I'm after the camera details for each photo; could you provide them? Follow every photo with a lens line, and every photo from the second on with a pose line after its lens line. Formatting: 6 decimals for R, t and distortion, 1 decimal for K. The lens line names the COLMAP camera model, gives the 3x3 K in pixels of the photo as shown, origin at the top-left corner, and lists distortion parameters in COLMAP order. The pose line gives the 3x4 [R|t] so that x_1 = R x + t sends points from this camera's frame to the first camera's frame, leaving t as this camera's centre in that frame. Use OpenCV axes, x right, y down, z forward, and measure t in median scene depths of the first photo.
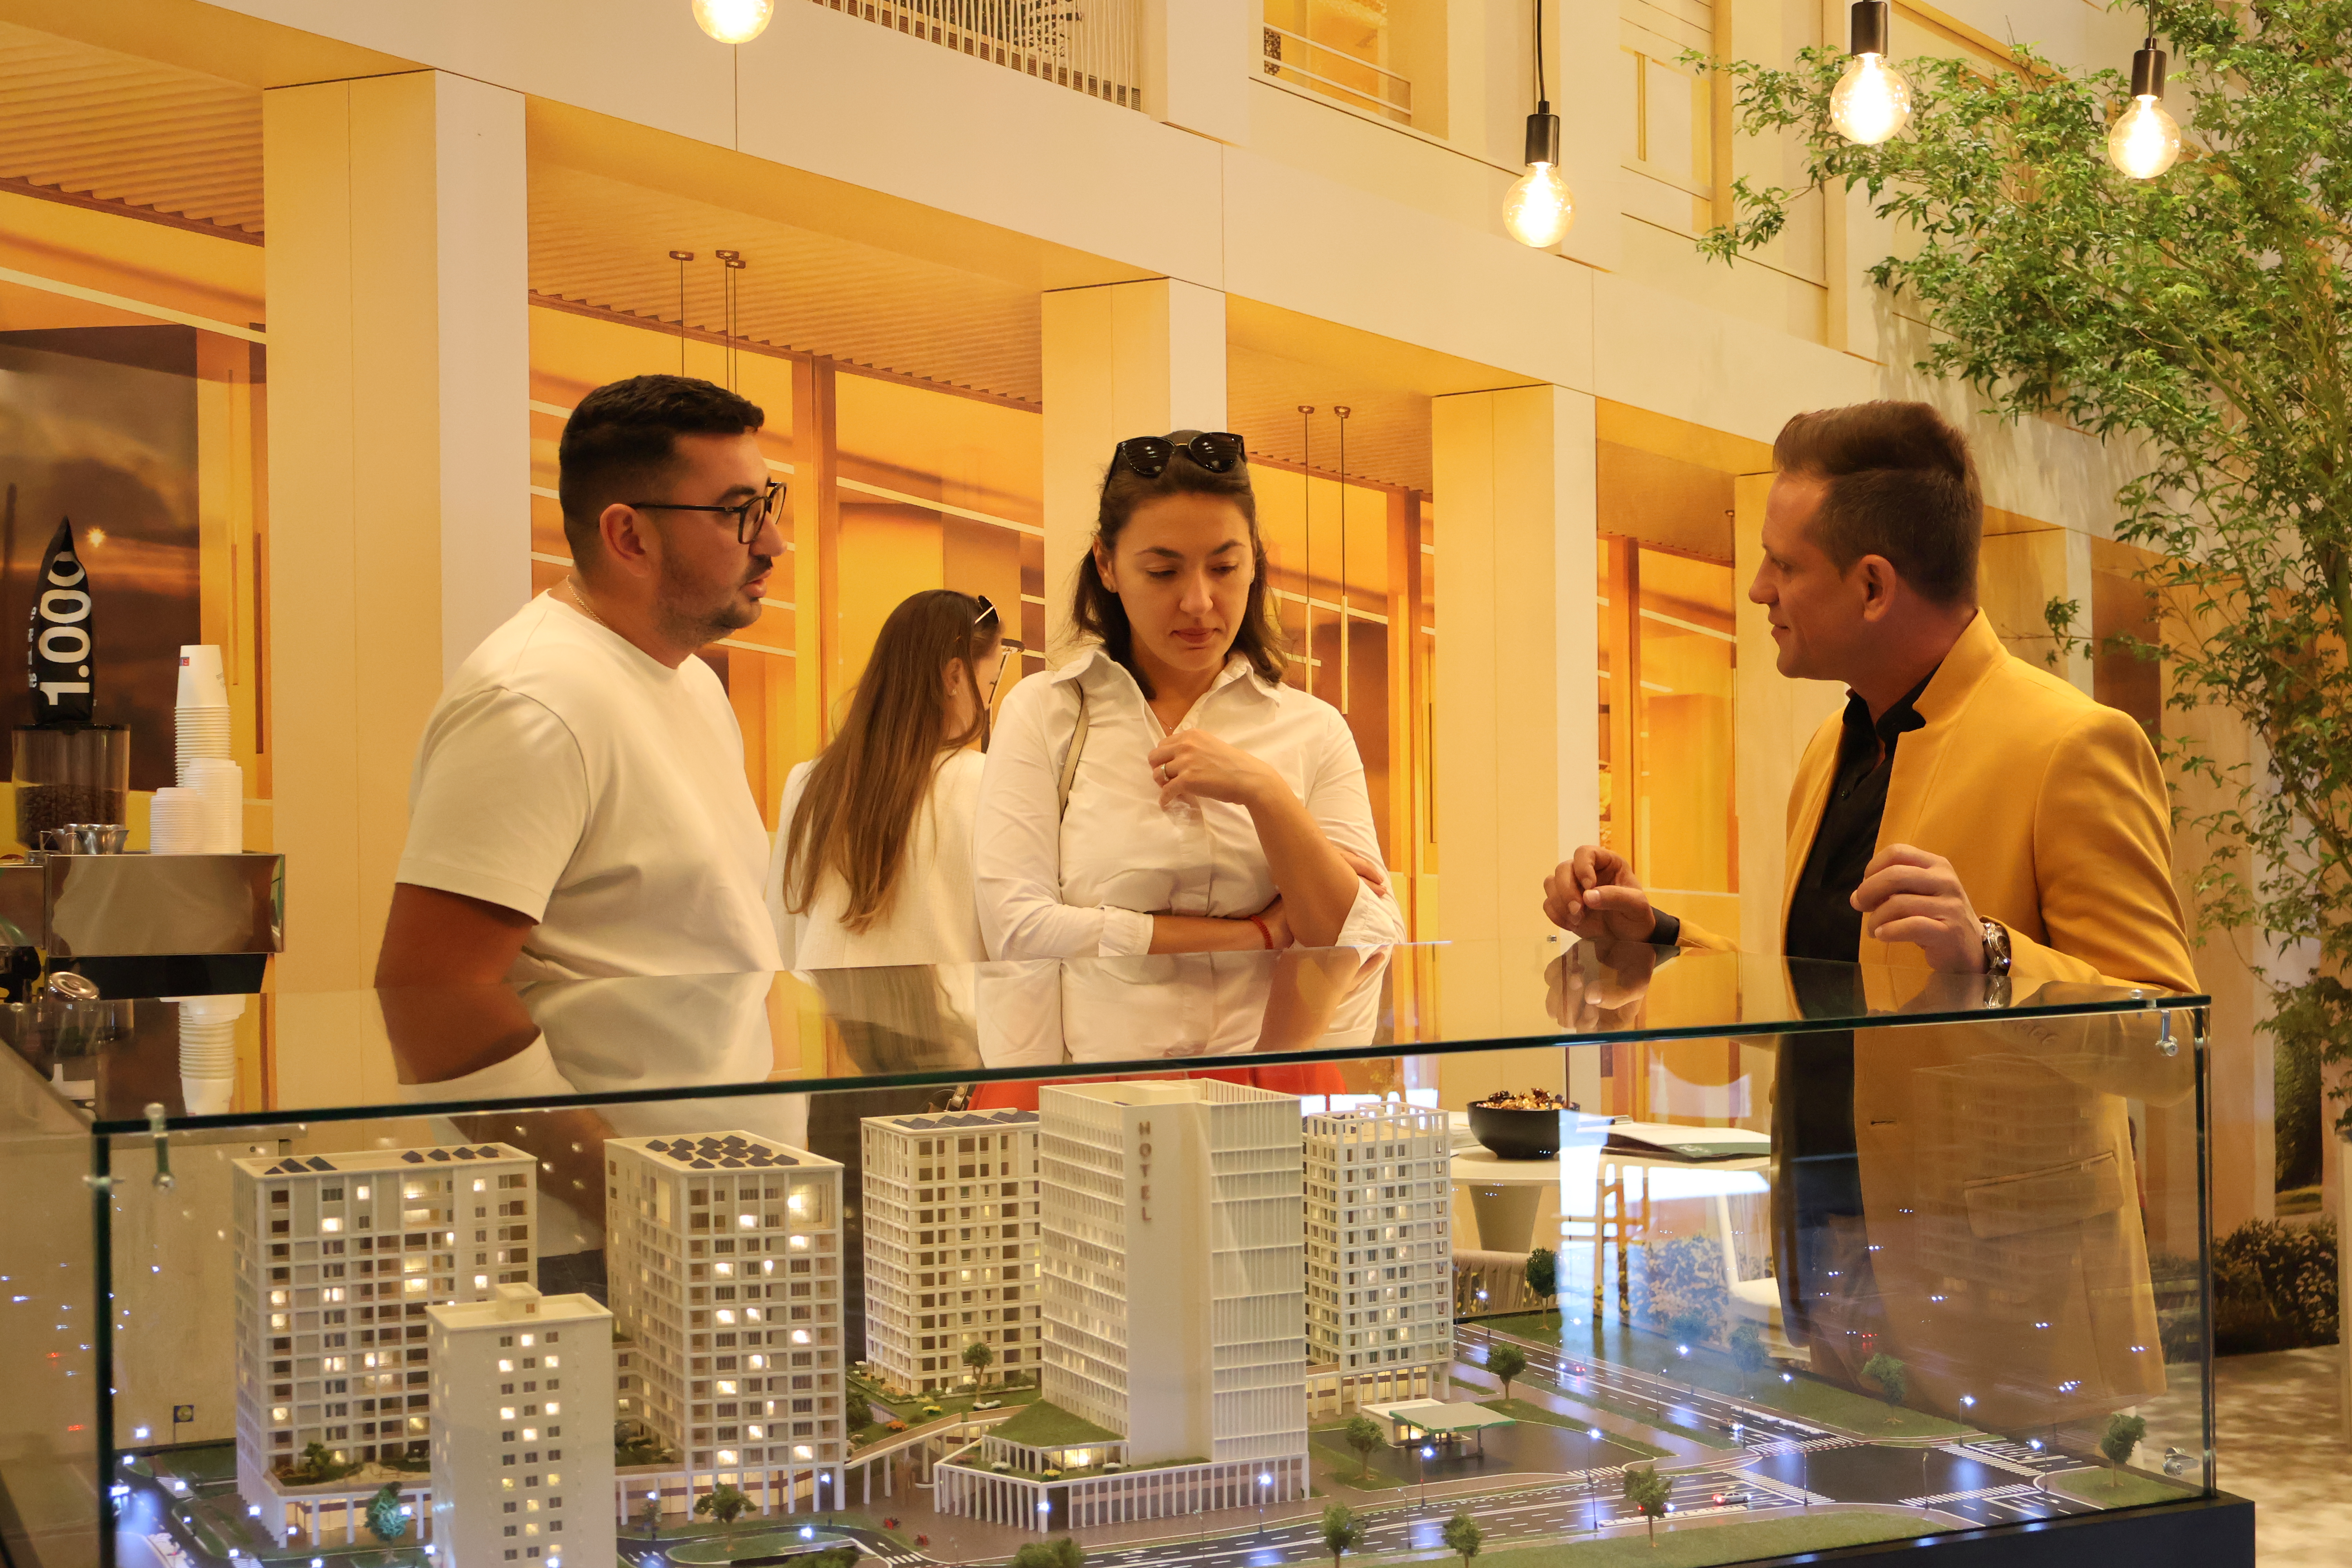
lens RADIAL K [[3330.1, 0, 1176.0], [0, 3330.1, 784.0], [0, 0, 1]] dist [0.019984, 0.025750]
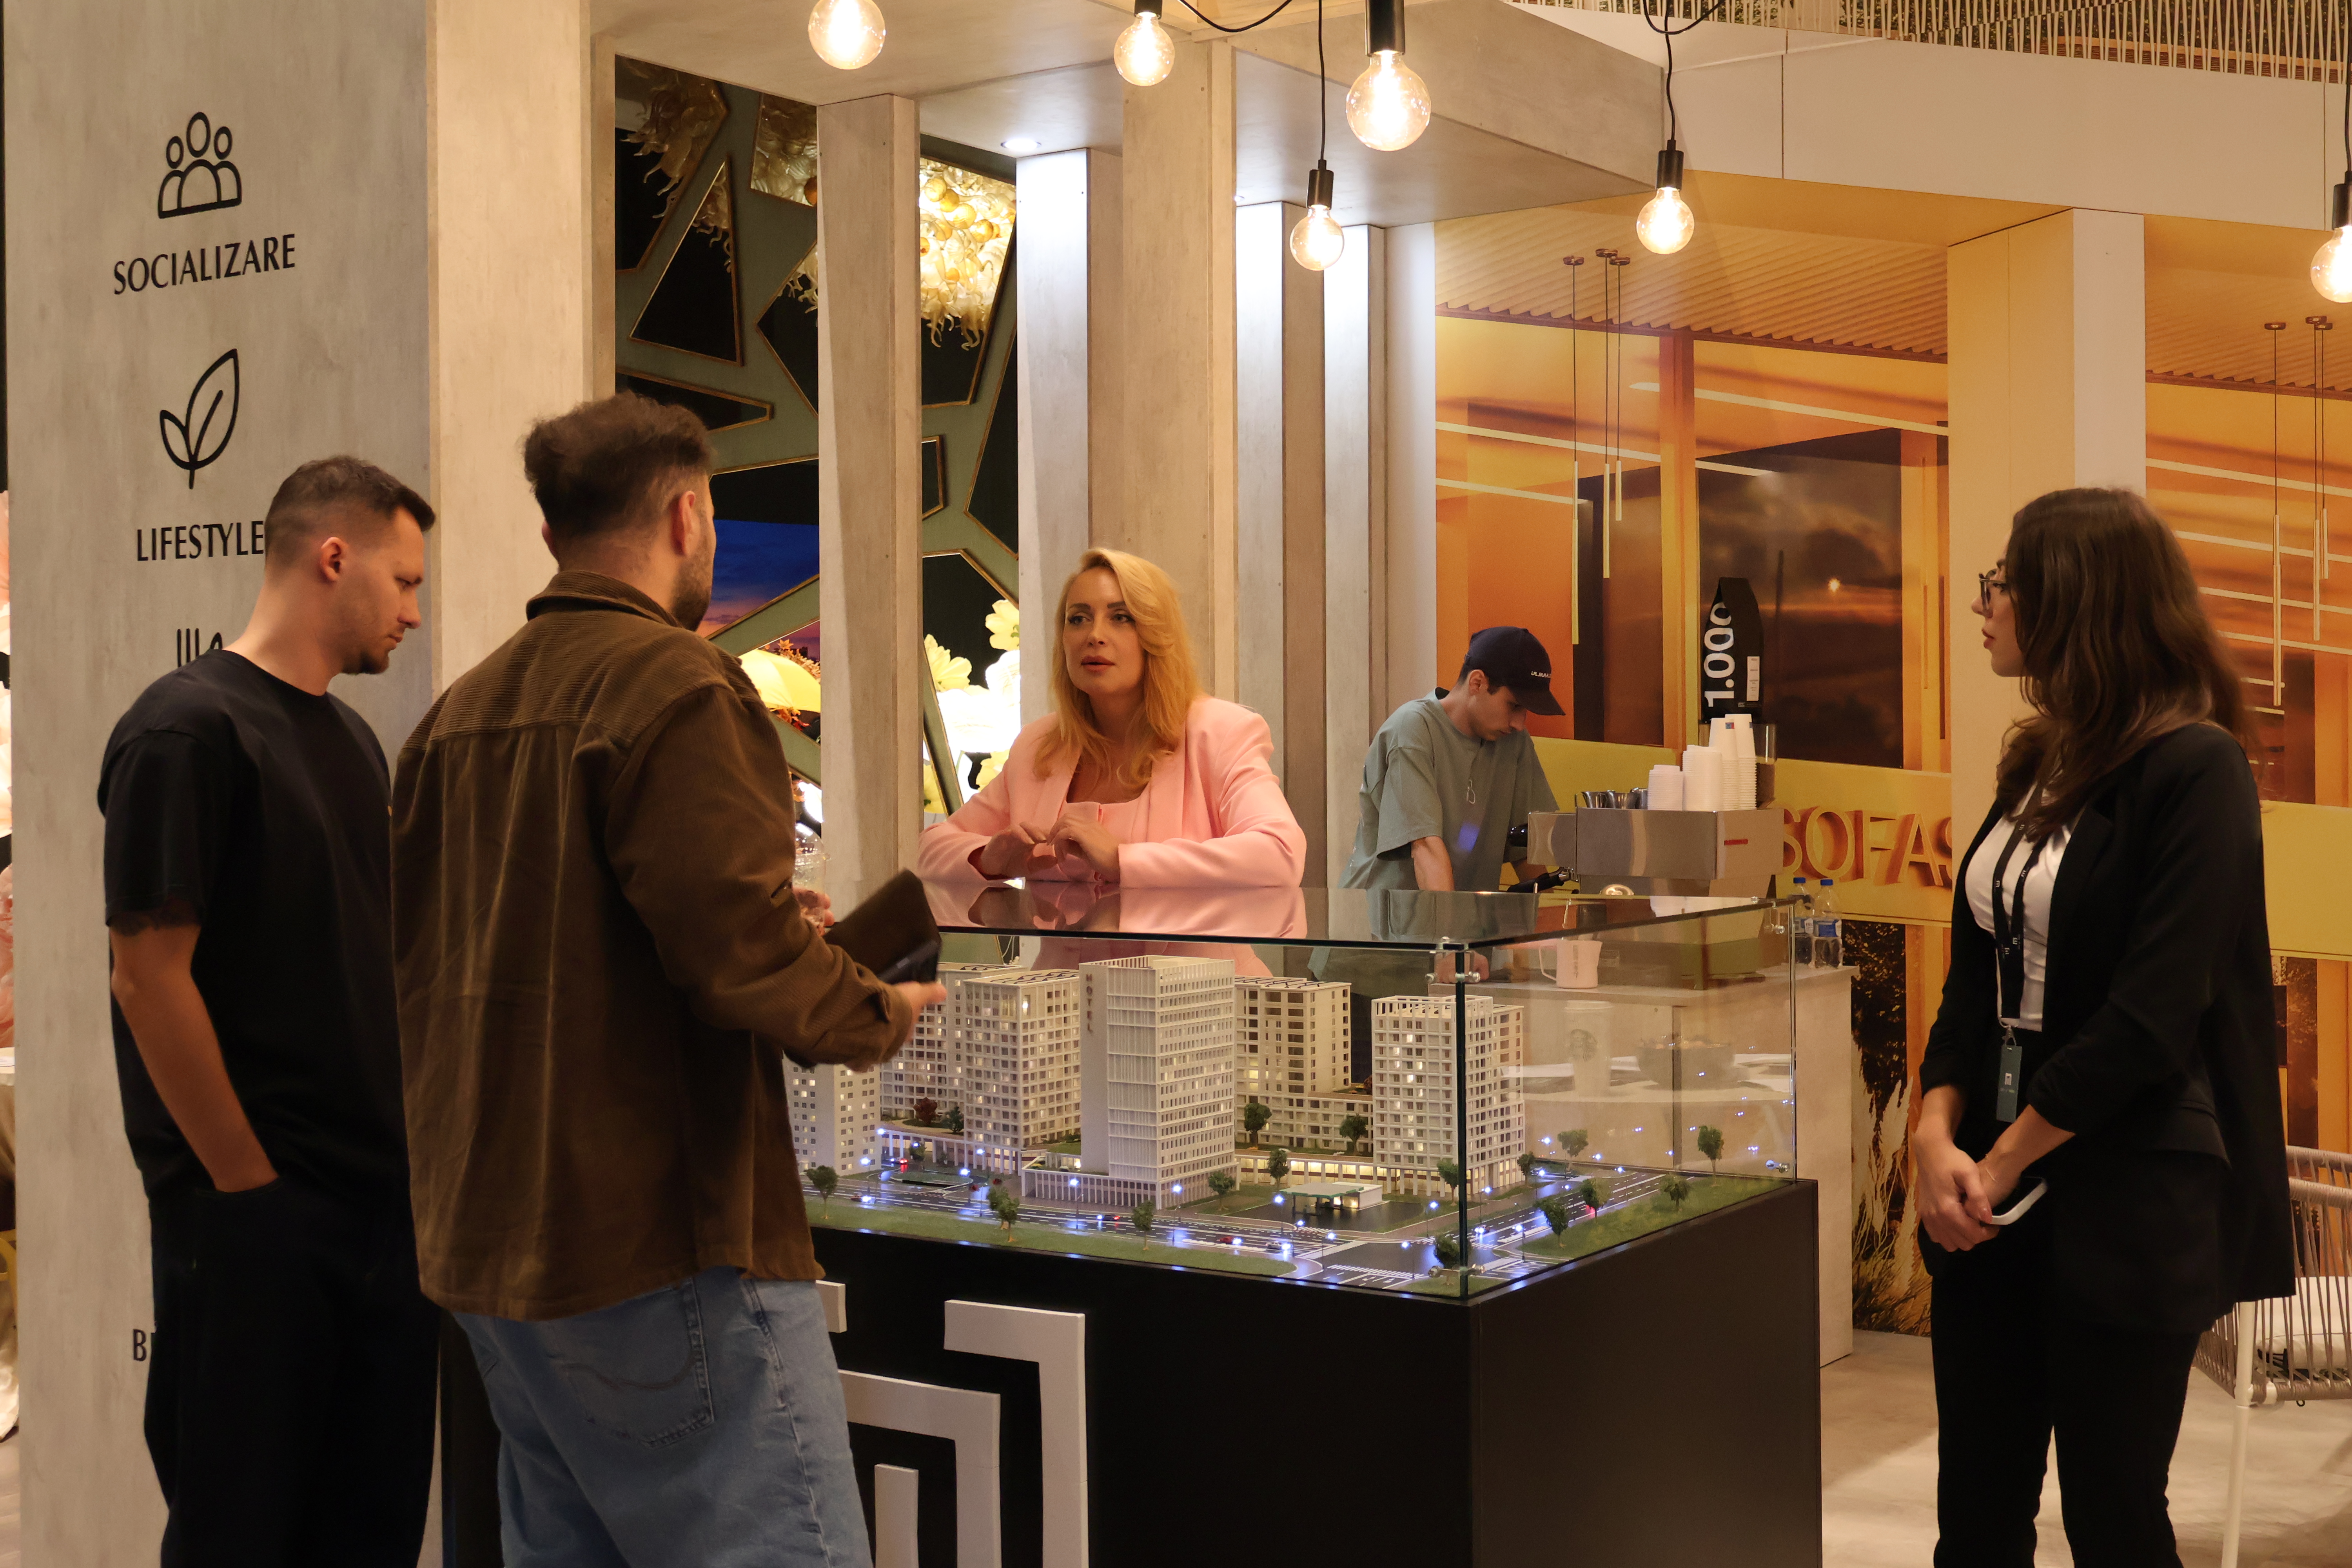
lens RADIAL K [[3029.5, 0, 1176.0], [0, 3029.5, 784.0], [0, 0, 1]] dist [0.011095, 0.006164]
pose [[0.492585, 0.022555, -0.869972, 0.650993], [-0.008794, 0.999742, 0.020941, -0.014213], [0.870220, -0.002665, 0.492656, 0.126183]]
